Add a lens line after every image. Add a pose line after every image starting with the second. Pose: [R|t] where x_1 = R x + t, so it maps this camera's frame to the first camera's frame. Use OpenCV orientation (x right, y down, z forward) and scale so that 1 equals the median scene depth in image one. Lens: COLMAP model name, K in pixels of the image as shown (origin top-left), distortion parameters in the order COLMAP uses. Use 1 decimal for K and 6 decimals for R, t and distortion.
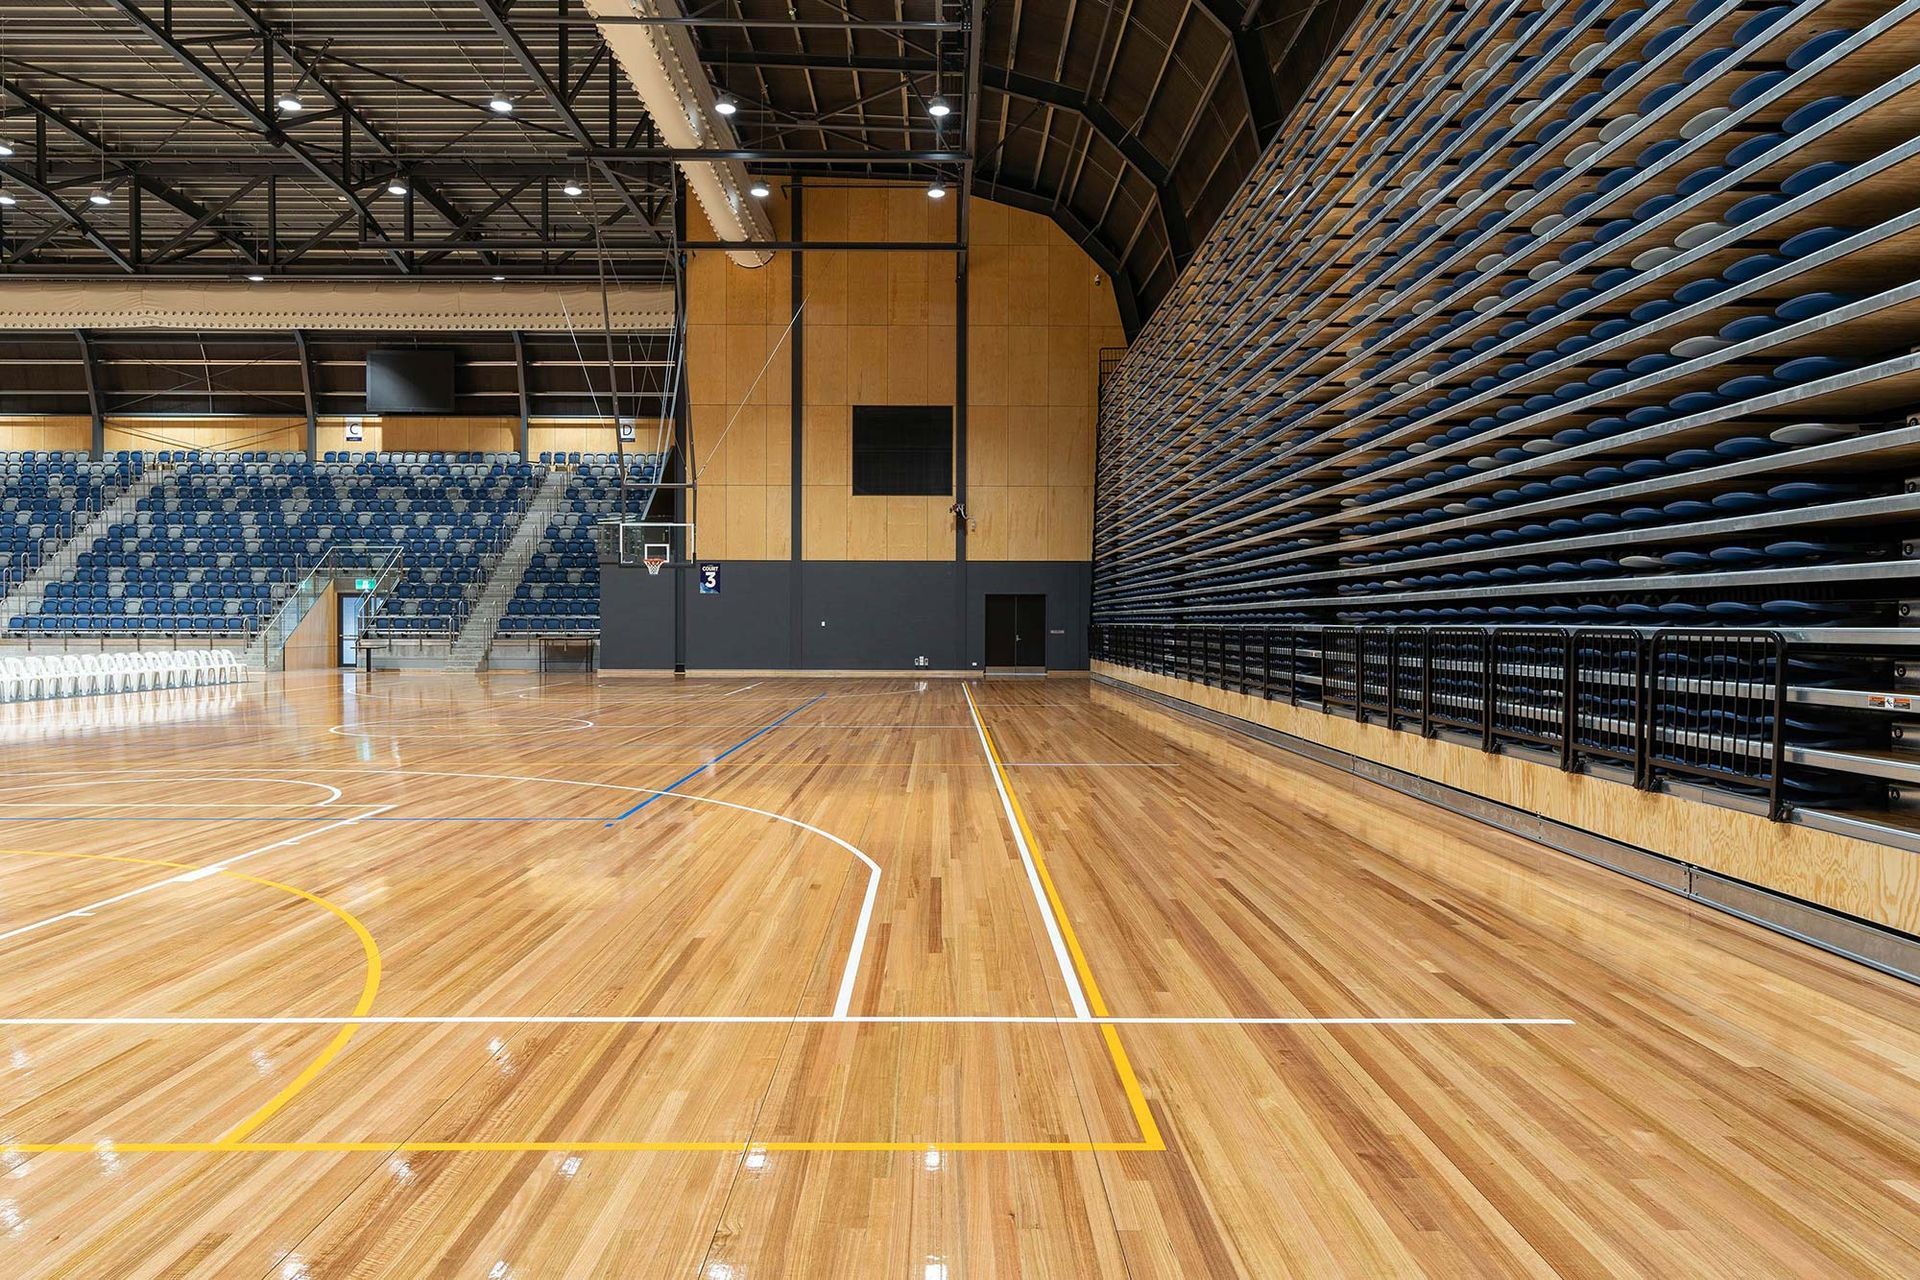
lens RADIAL K [[1294.3, 0, 952.6], [0, 1294.3, 641.3], [0, 0, 1]] dist [0.002930, 0.001727]
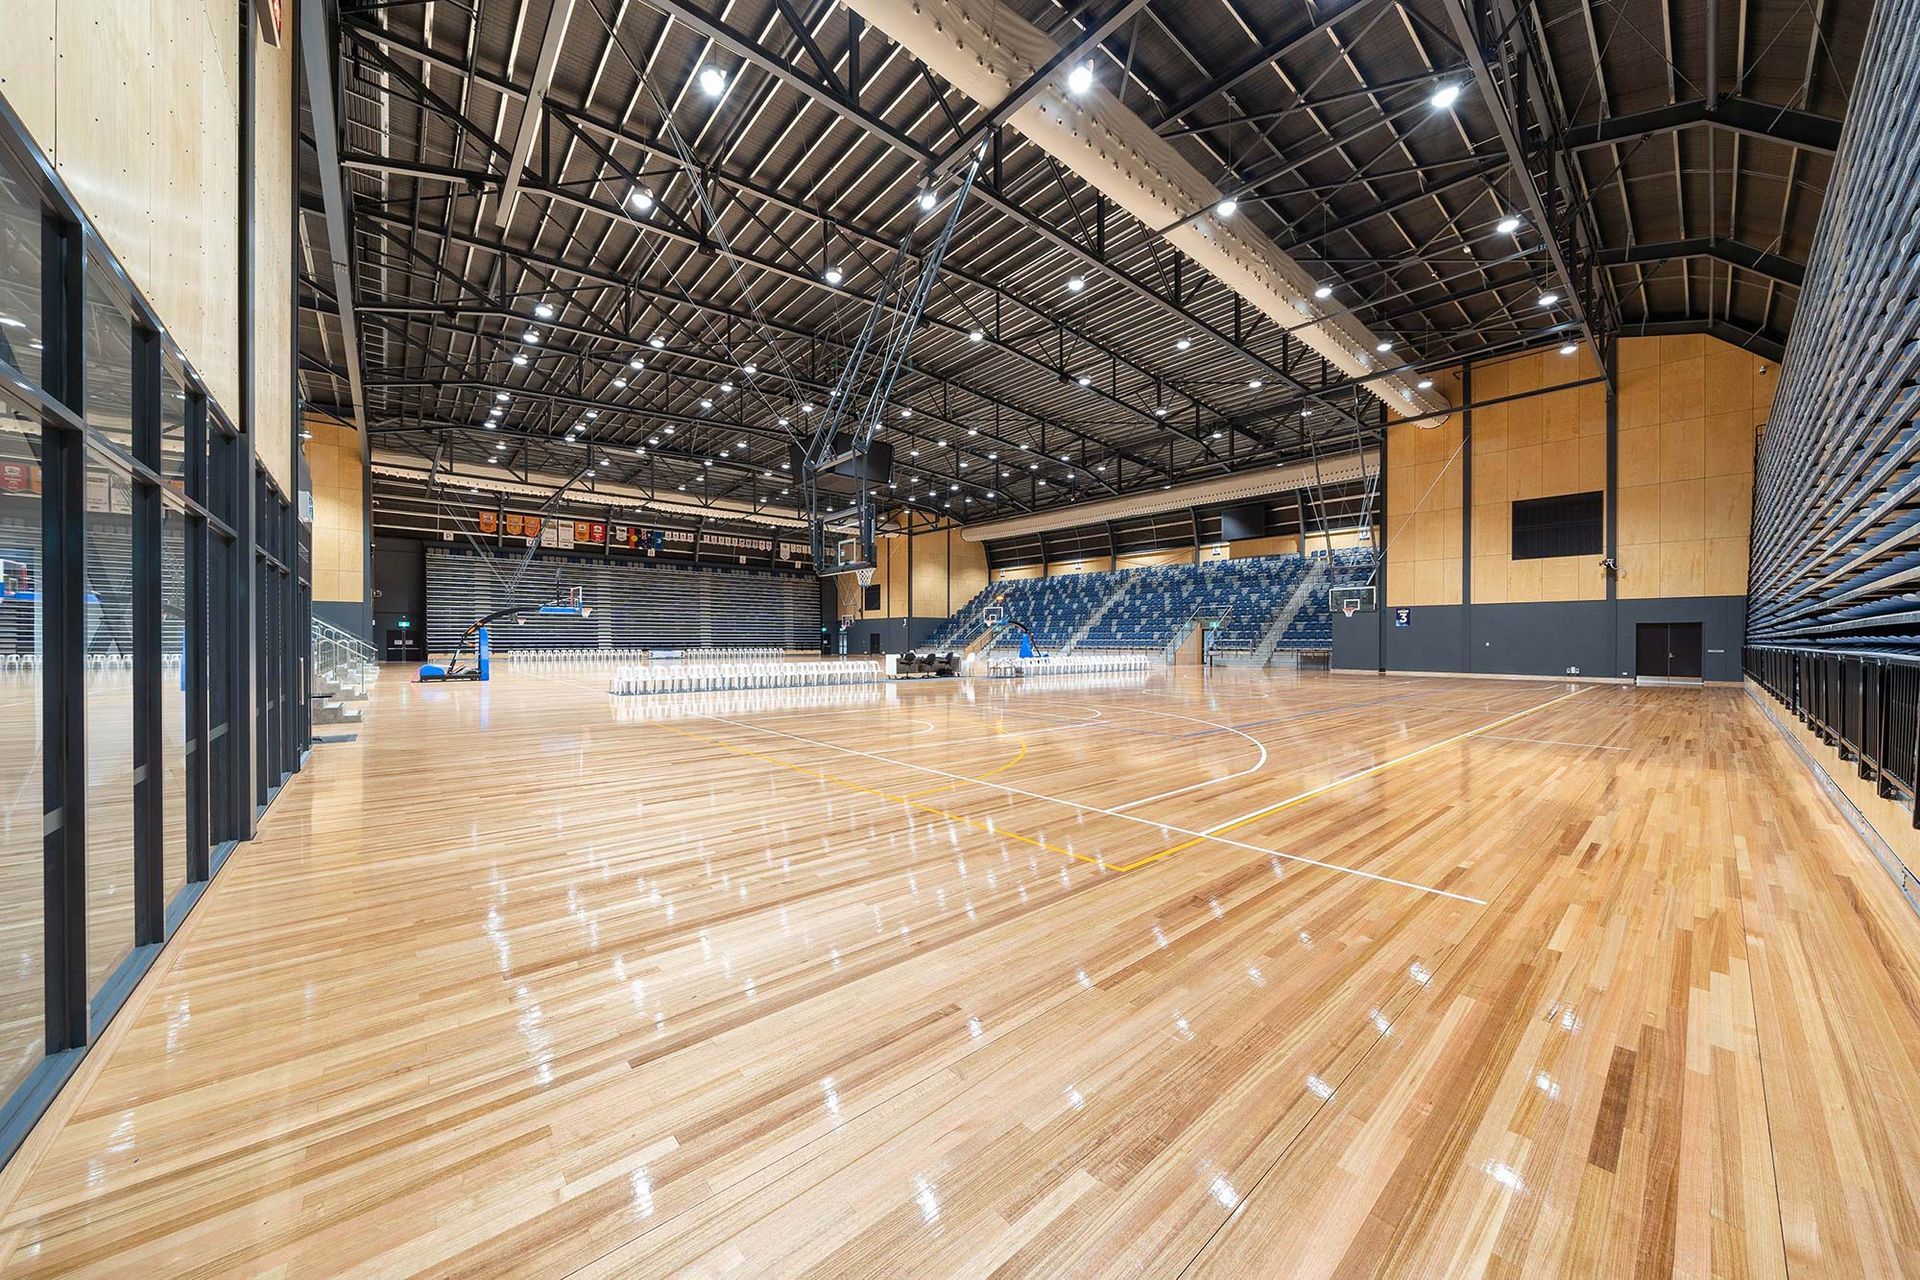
lens RADIAL K [[659.2, 0, 952.9], [0, 659.2, 641.7], [0, 0, 1]] dist [-0.002465, -0.000215]
pose [[0.648130, -0.000065, -0.761530, 0.077801], [-0.011269, 0.999890, -0.009677, -0.001514], [0.761447, 0.014854, 0.648057, -0.003218]]
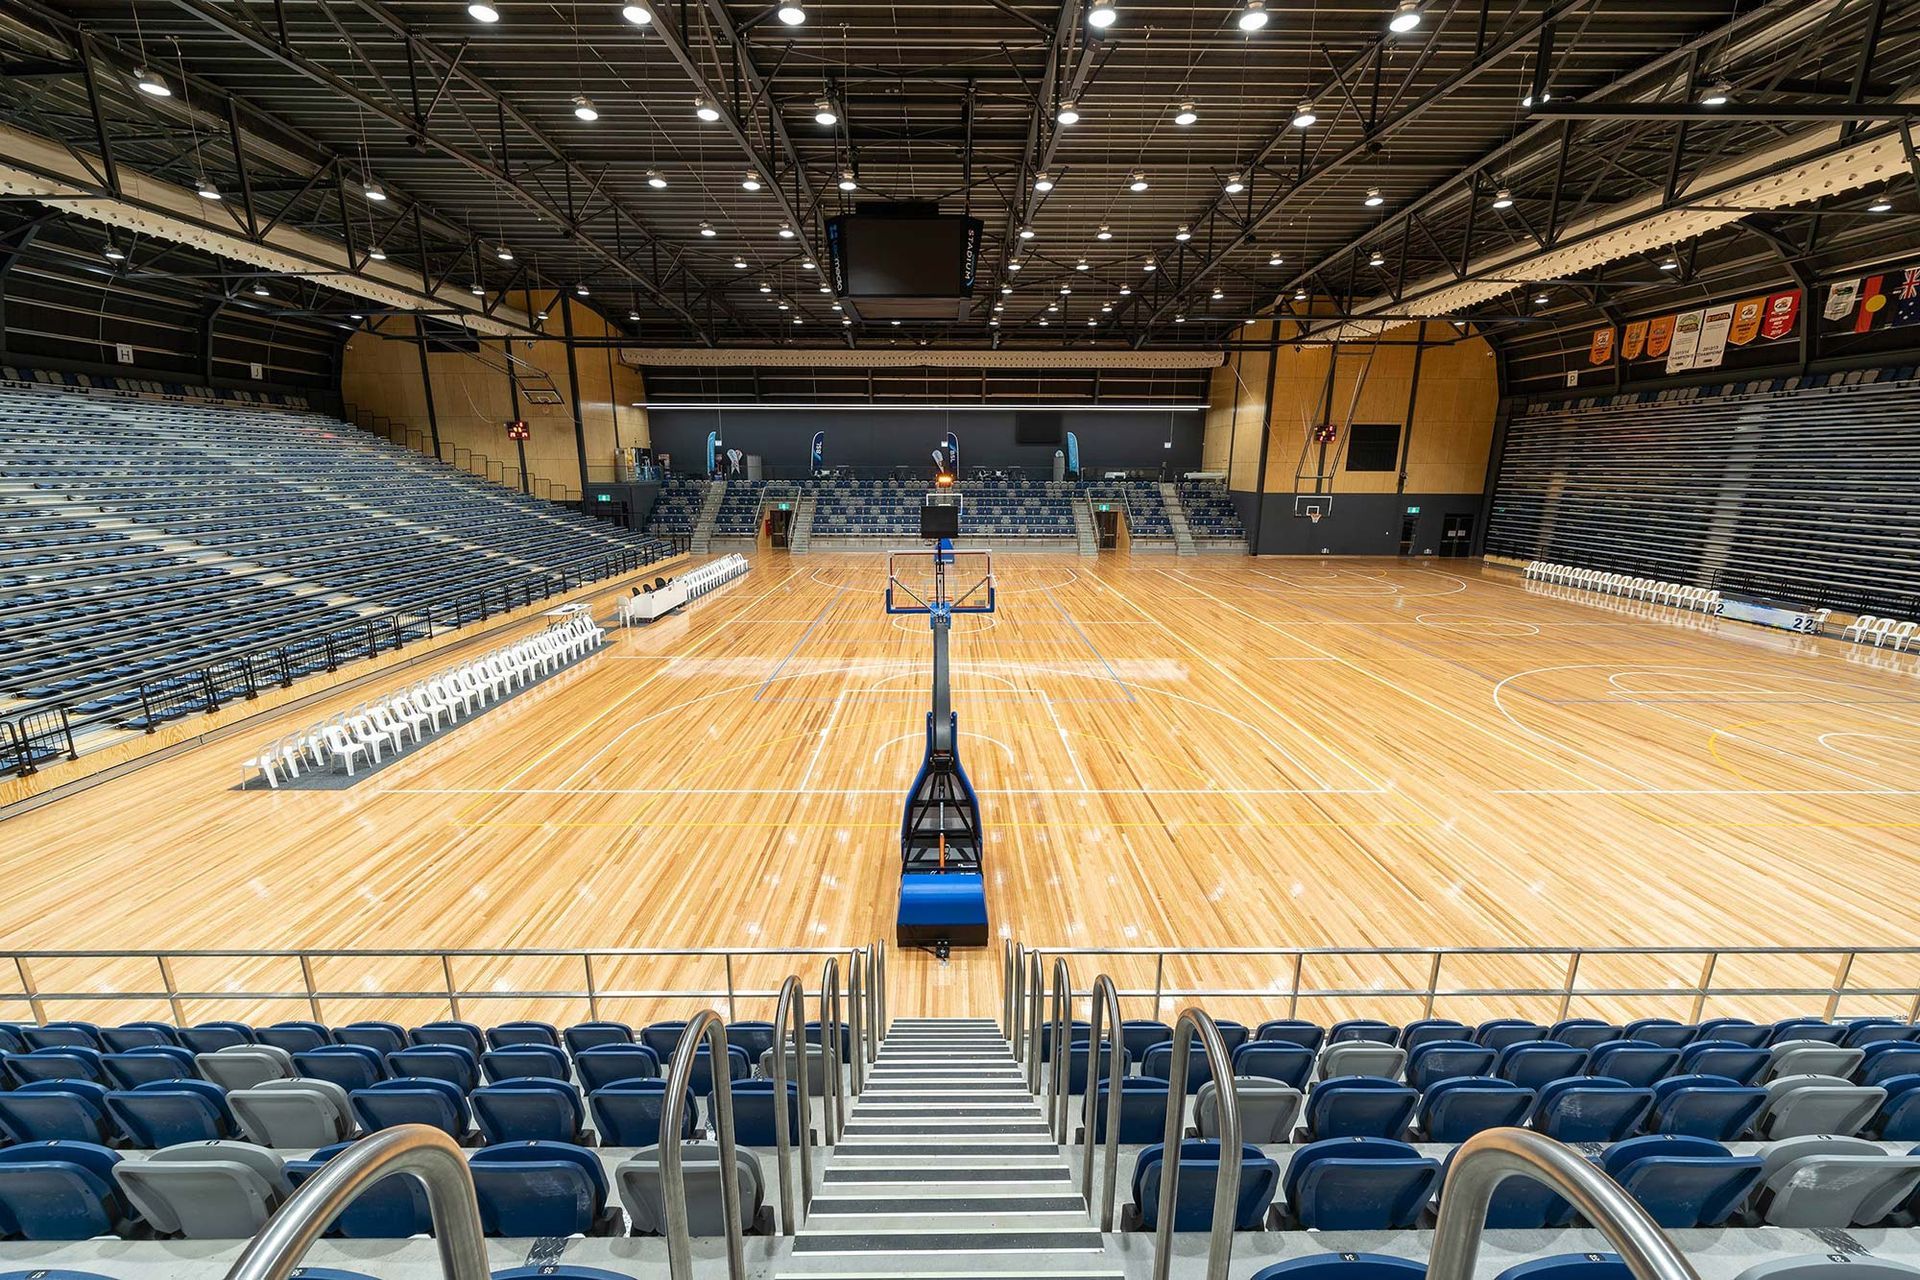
lens RADIAL K [[743.2, 0, 950.3], [0, 743.2, 642.5], [0, 0, 1]] dist [-0.002117, -0.000152]
pose [[-0.999974, -0.005380, -0.004716, -0.685406], [-0.006381, 0.968778, 0.247847, -0.105980], [0.003235, 0.247871, -0.968788, 1.020963]]
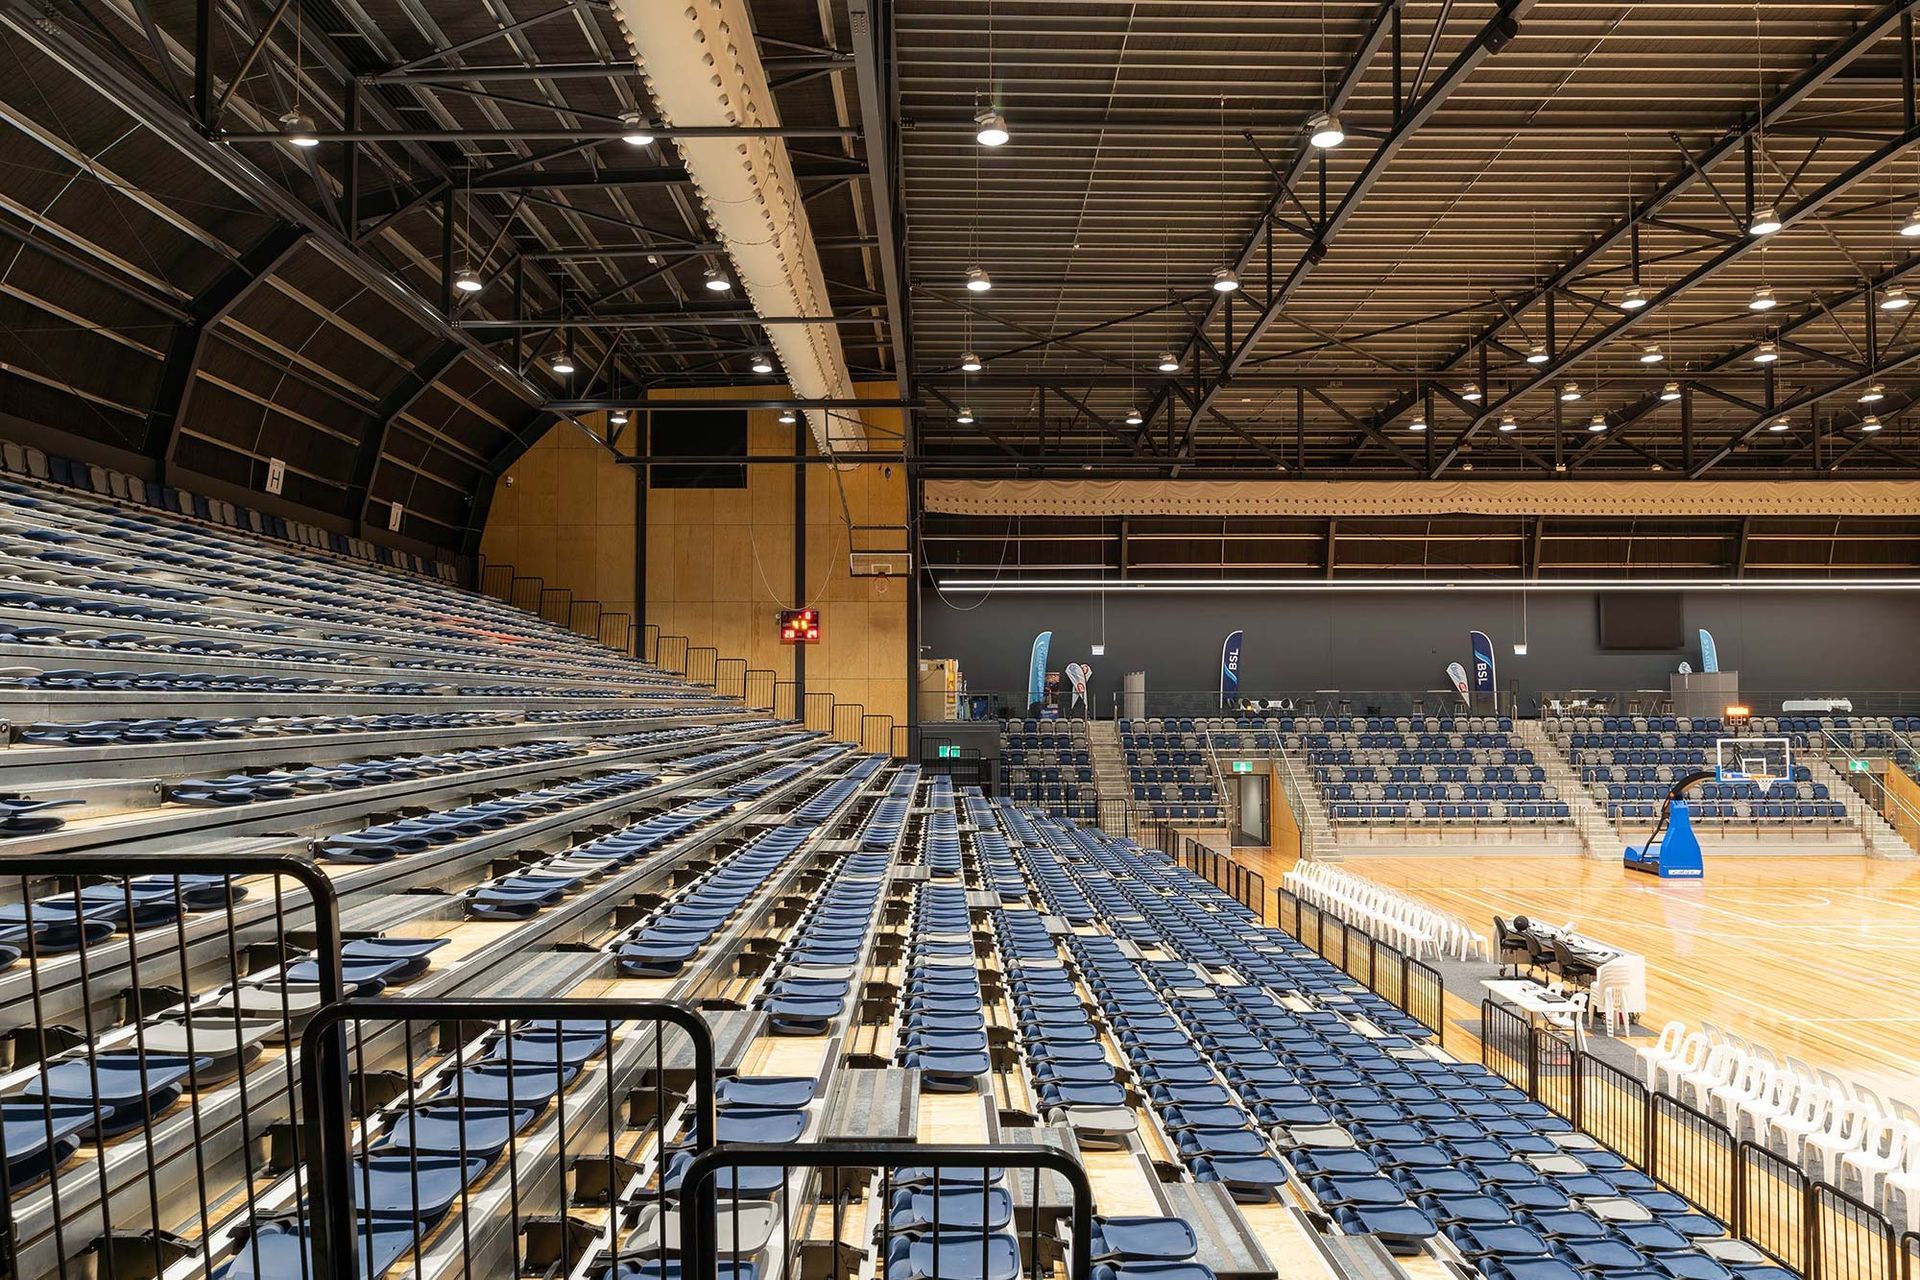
lens RADIAL K [[1294.3, 0, 952.6], [0, 1294.3, 641.3], [0, 0, 1]] dist [0.002930, 0.001727]
pose [[-0.999972, -0.000950, -0.007383, -0.205958], [-0.000724, 0.999532, -0.030585, -0.092490], [0.007408, -0.030579, -0.999505, 0.896183]]
